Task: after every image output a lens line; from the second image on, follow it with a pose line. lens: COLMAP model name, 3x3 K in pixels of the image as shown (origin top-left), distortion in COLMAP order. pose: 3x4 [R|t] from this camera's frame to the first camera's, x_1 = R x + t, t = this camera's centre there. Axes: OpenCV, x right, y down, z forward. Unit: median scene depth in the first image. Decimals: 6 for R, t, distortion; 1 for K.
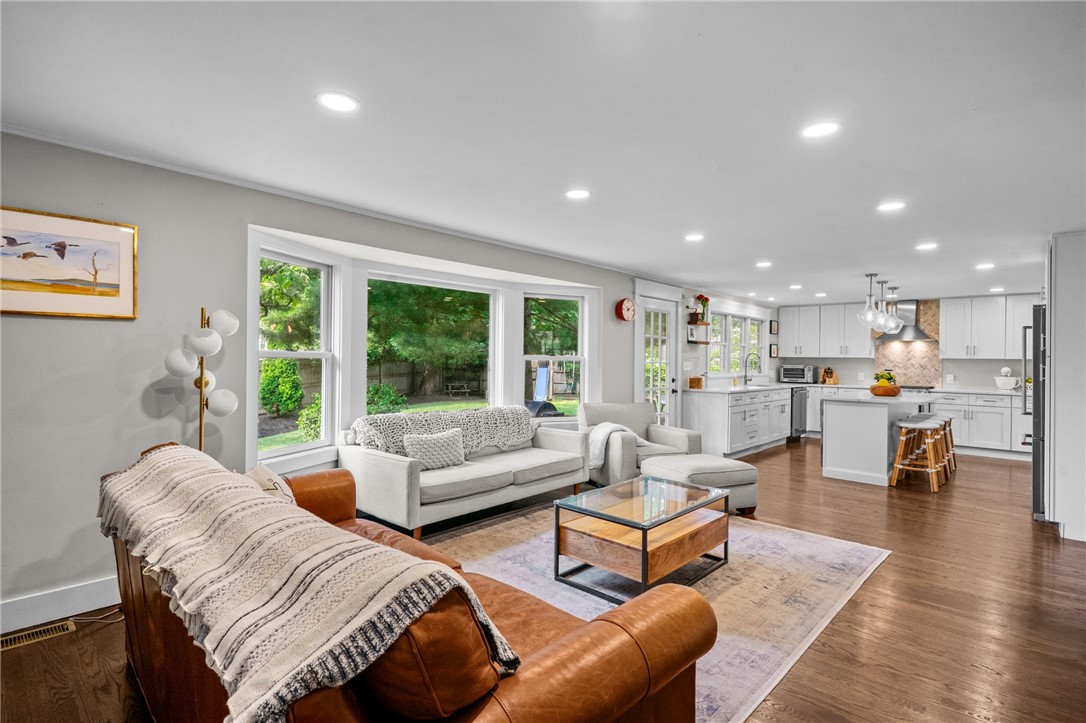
lens RADIAL K [[533.3, 0, 541.3], [0, 533.3, 356.1], [0, 0, 1]] dist [0.005493, -0.002214]
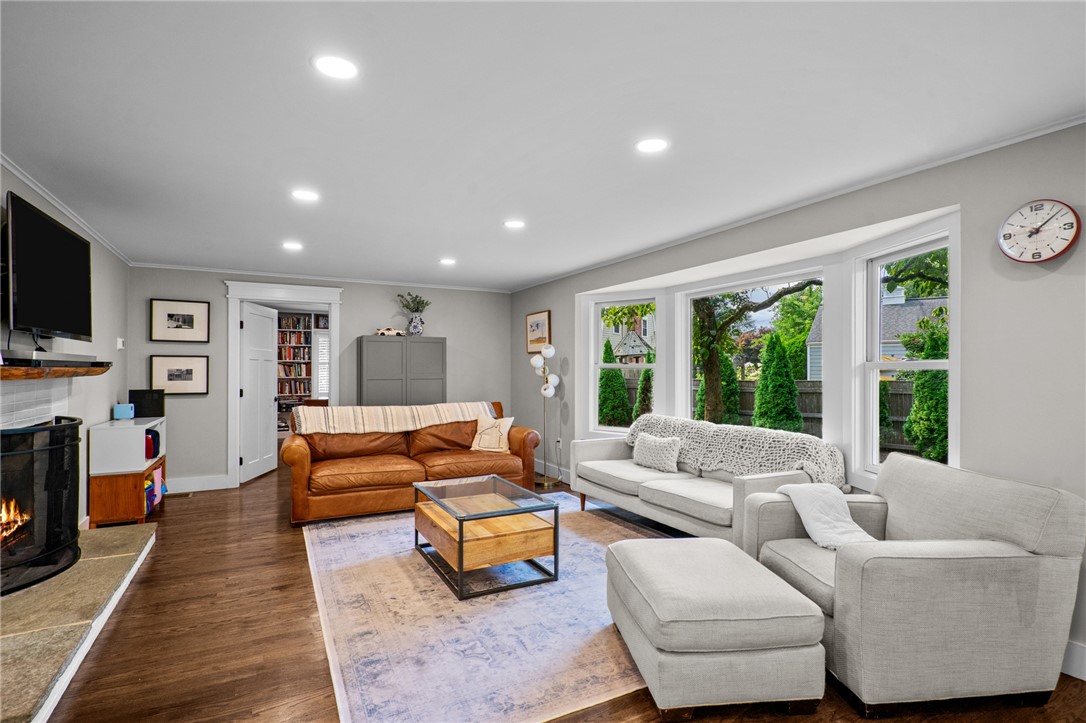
lens RADIAL K [[533.3, 0, 543.1], [0, 533.3, 369.4], [0, 0, 1]] dist [0.005493, -0.002214]
pose [[-0.329132, -0.012606, -0.944200, 0.453306], [-0.003634, 0.999920, -0.012083, 0.011116], [0.944277, -0.000546, -0.329151, 0.571896]]
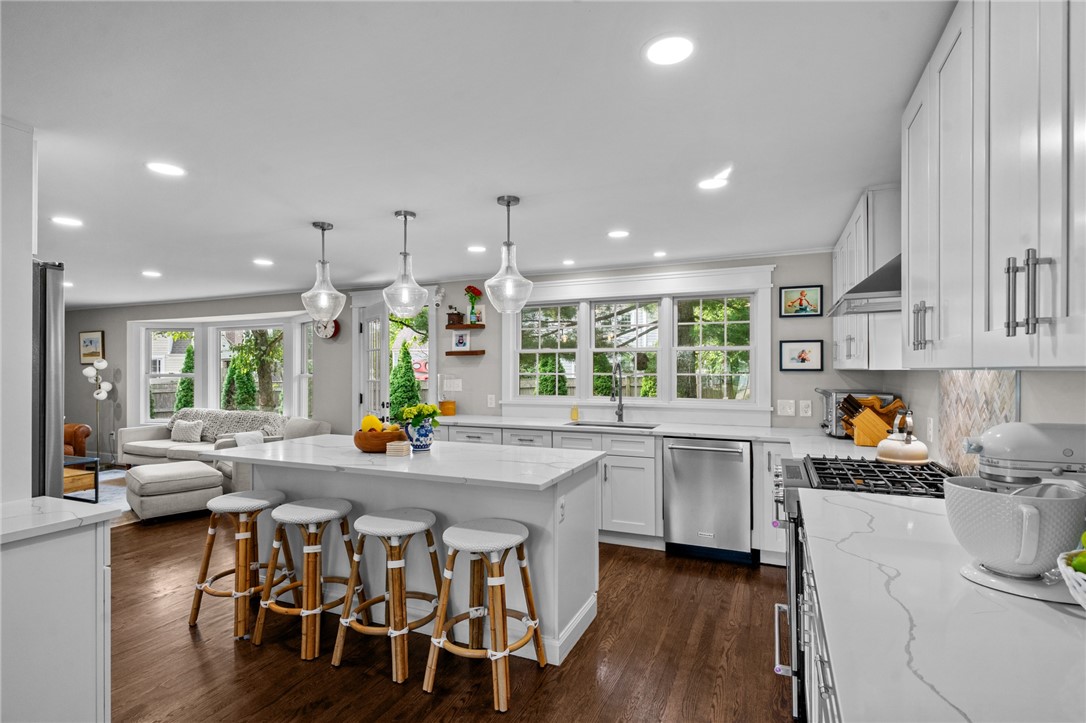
lens RADIAL K [[533.3, 0, 542.6], [0, 533.3, 366.1], [0, 0, 1]] dist [0.005493, -0.002214]
pose [[0.328304, -0.019265, -0.944375, 0.891767], [0.009586, 0.999808, -0.017064, 0.004755], [0.944523, -0.003451, 0.328426, 0.757535]]
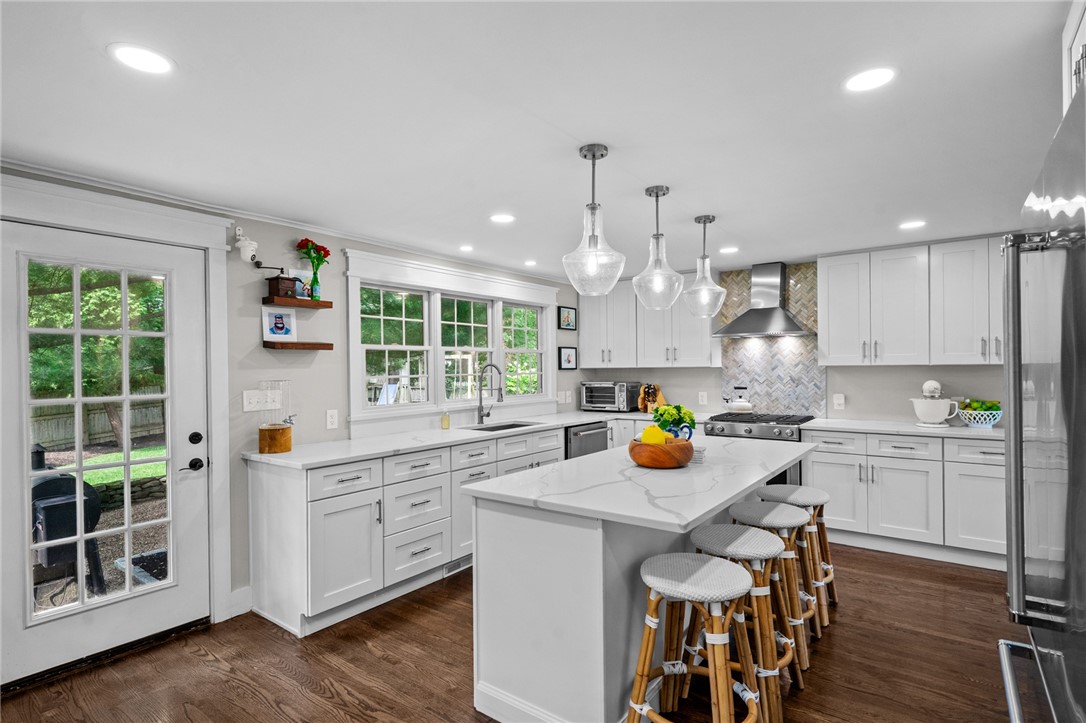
lens RADIAL K [[533.3, 0, 548.5], [0, 533.3, 365.5], [0, 0, 1]] dist [0.005493, -0.002214]
pose [[0.994453, -0.025165, 0.102124, 0.405926], [0.025040, 0.999683, 0.002512, -0.004229], [-0.102155, 0.000059, 0.994769, 0.474169]]
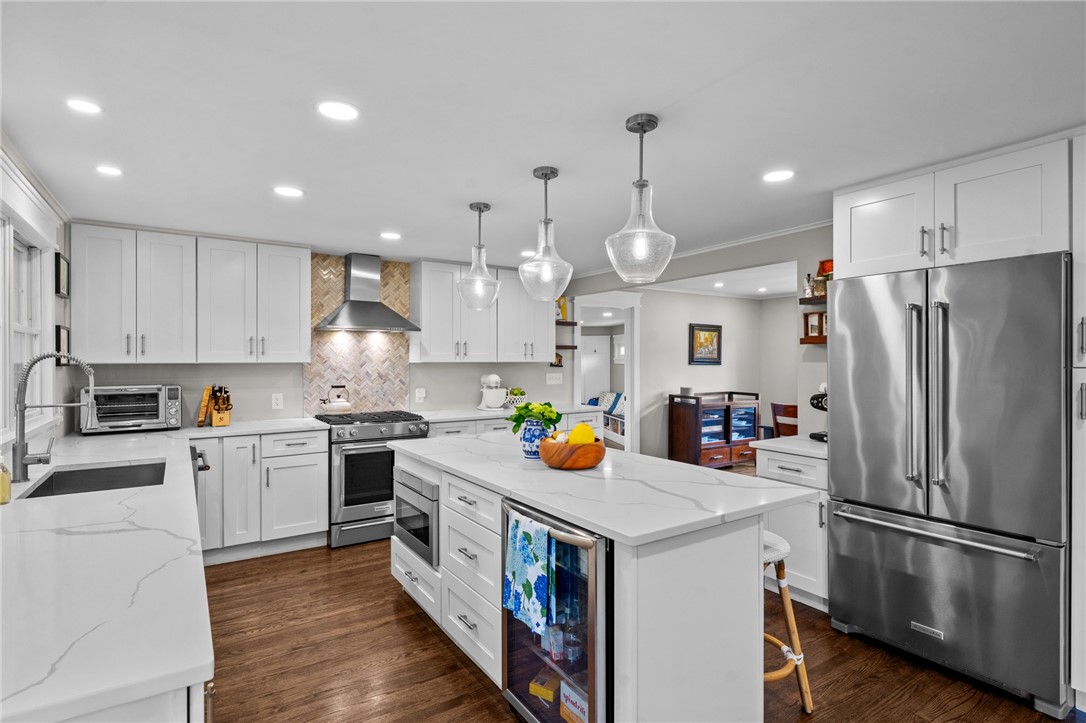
lens RADIAL K [[533.3, 0, 537.3], [0, 533.3, 358.7], [0, 0, 1]] dist [0.005493, -0.002214]
pose [[0.250139, -0.011770, 0.968138, 0.211810], [-0.001994, 0.999918, 0.012672, -0.007264], [-0.968208, -0.005100, 0.250095, 0.719042]]
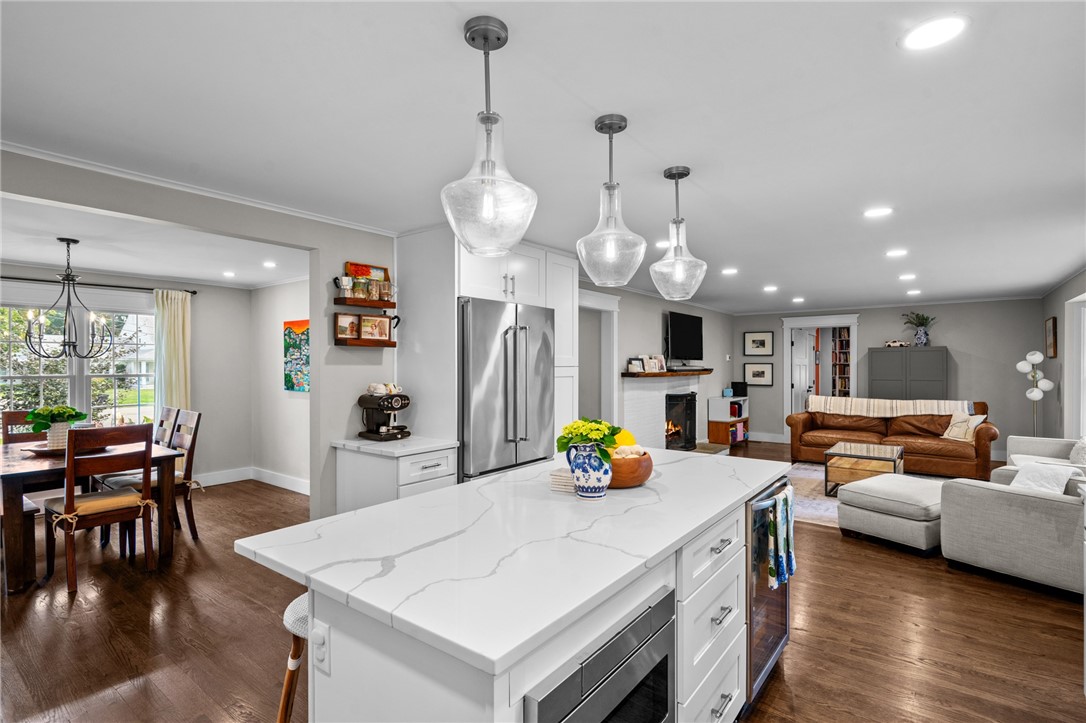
lens RADIAL K [[533.3, 0, 545.3], [0, 533.3, 364.7], [0, 0, 1]] dist [0.005493, -0.002214]
pose [[-0.993934, -0.013614, -0.109130, 0.565139], [-0.013540, 0.999907, -0.001418, -0.001133], [0.109139, 0.000068, -0.994026, 1.030500]]
